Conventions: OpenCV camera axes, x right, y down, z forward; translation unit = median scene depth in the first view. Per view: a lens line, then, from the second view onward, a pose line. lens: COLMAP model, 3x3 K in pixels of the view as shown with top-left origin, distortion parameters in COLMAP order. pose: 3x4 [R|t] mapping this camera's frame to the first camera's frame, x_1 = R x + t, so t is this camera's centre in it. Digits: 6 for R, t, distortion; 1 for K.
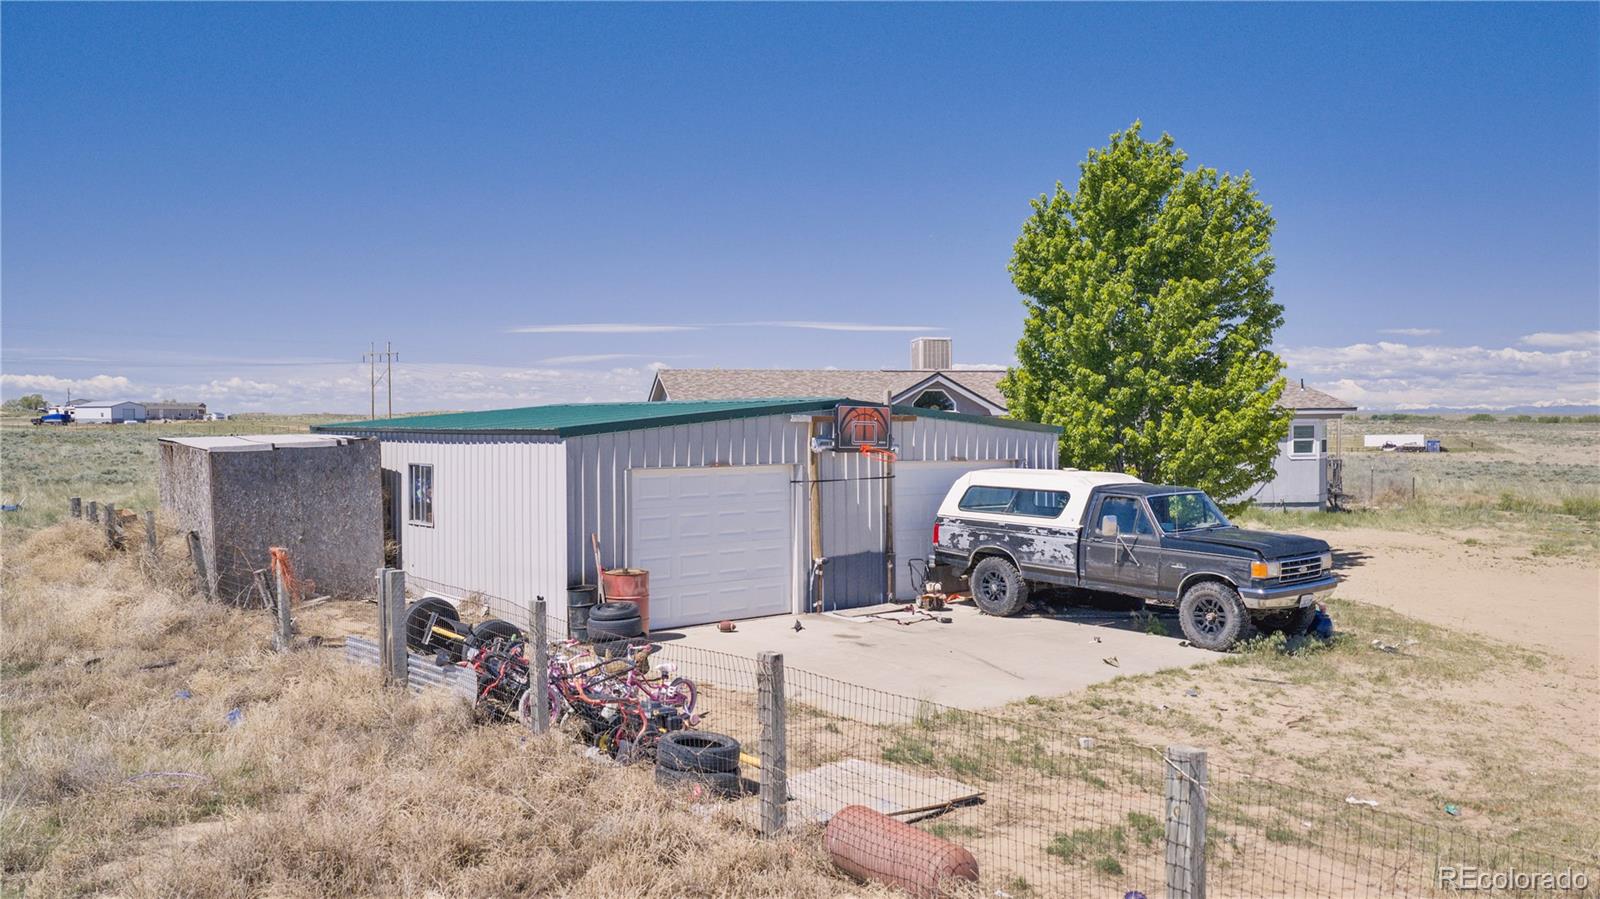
lens RADIAL K [[1277.1, 0, 800.0], [0, 1277.1, 449.5], [0, 0, 1]] dist [0.027281, -0.075605]
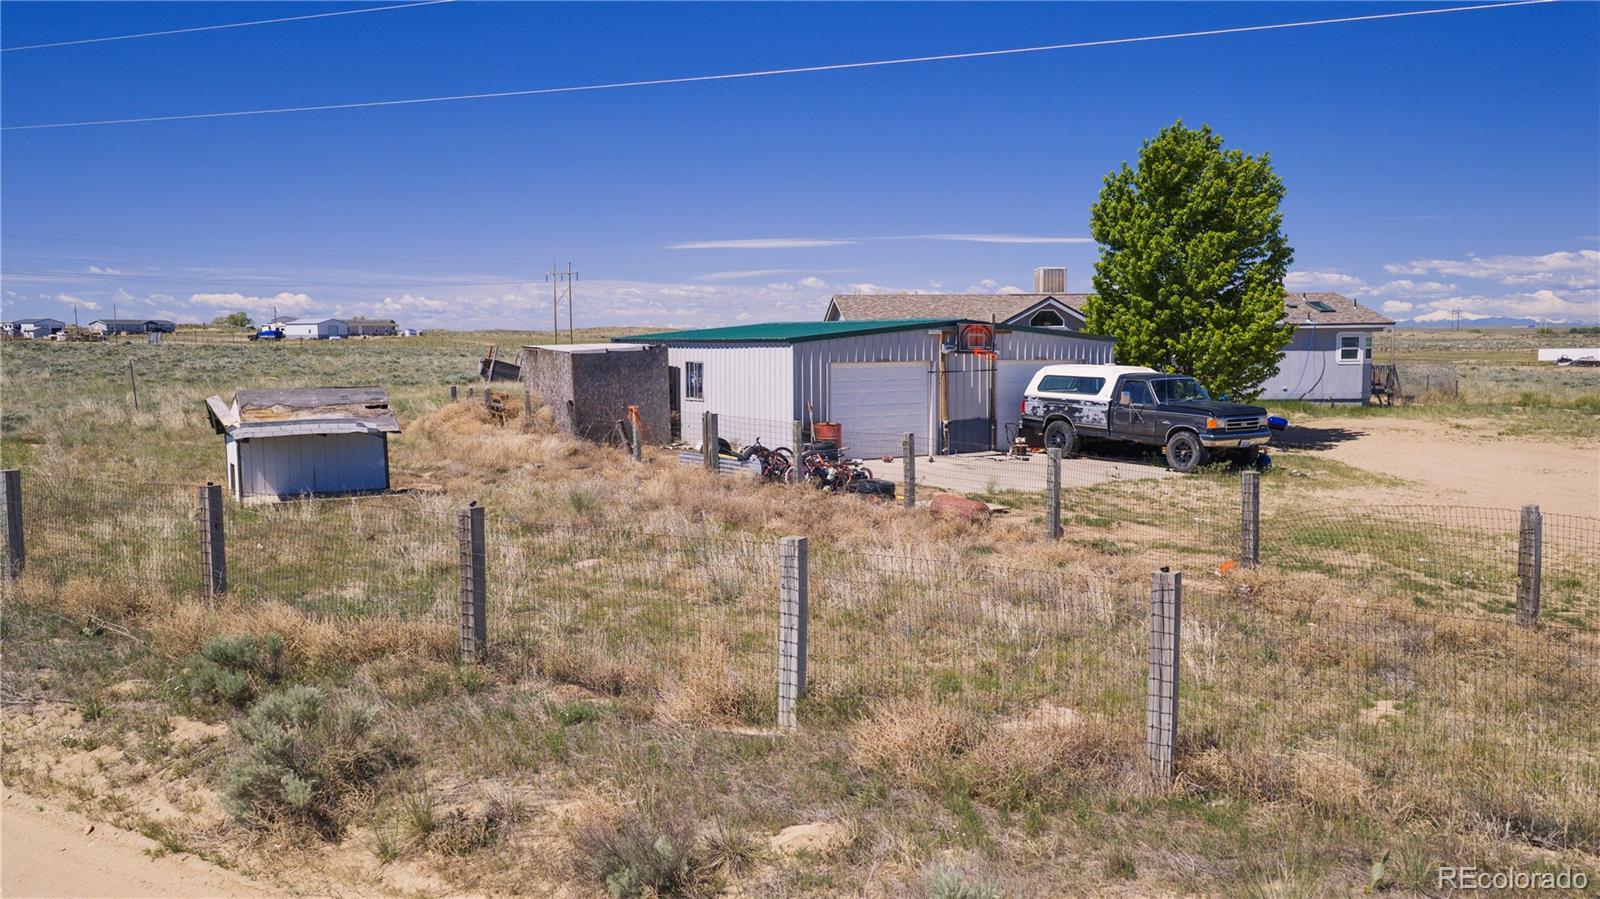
lens RADIAL K [[1277.1, 0, 800.0], [0, 1277.1, 449.5], [0, 0, 1]] dist [0.027281, -0.075605]
pose [[0.992492, 0.008373, -0.122023, 0.026596], [-0.000273, 0.997803, 0.066243, 0.014717], [0.122309, -0.065713, 0.990314, -0.542962]]
